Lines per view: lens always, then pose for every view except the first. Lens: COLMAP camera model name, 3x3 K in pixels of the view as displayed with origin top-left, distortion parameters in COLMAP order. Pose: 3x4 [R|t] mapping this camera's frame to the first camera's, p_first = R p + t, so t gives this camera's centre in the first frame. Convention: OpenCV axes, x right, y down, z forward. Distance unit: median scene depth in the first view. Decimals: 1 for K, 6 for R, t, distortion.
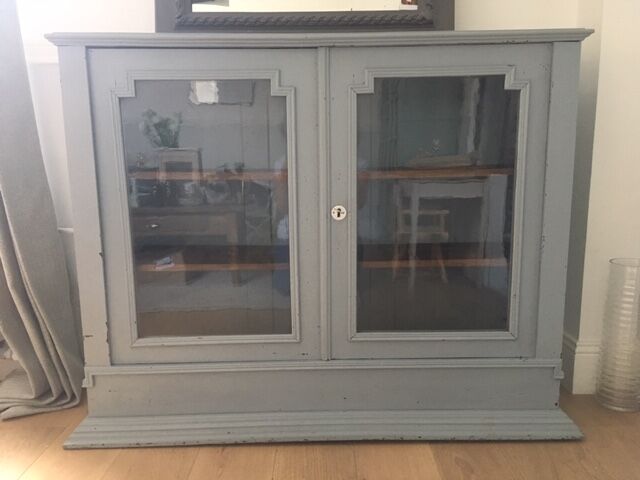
lens RADIAL K [[543.3, 0, 320.0], [0, 543.3, 240.0], [0, 0, 1]] dist [0.075363, -0.113409]
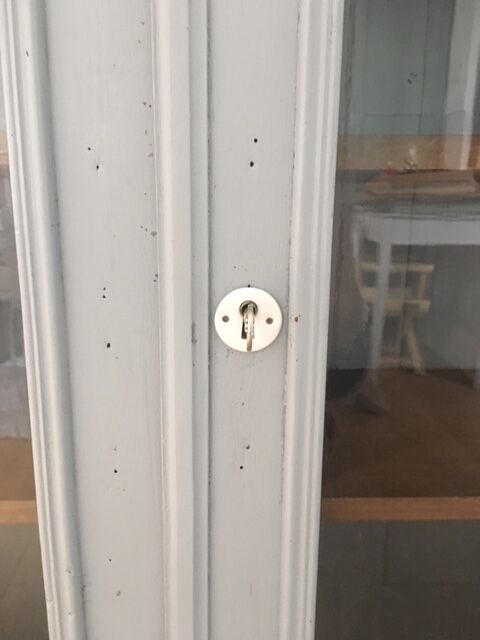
lens RADIAL K [[543.3, 0, 240.0], [0, 543.3, 320.0], [0, 0, 1]] dist [0.075363, -0.113409]
pose [[0.999751, 0.018665, -0.012217, 0.007463], [-0.017797, 0.997550, 0.067656, -0.014208], [0.013449, -0.067422, 0.997634, 0.169035]]
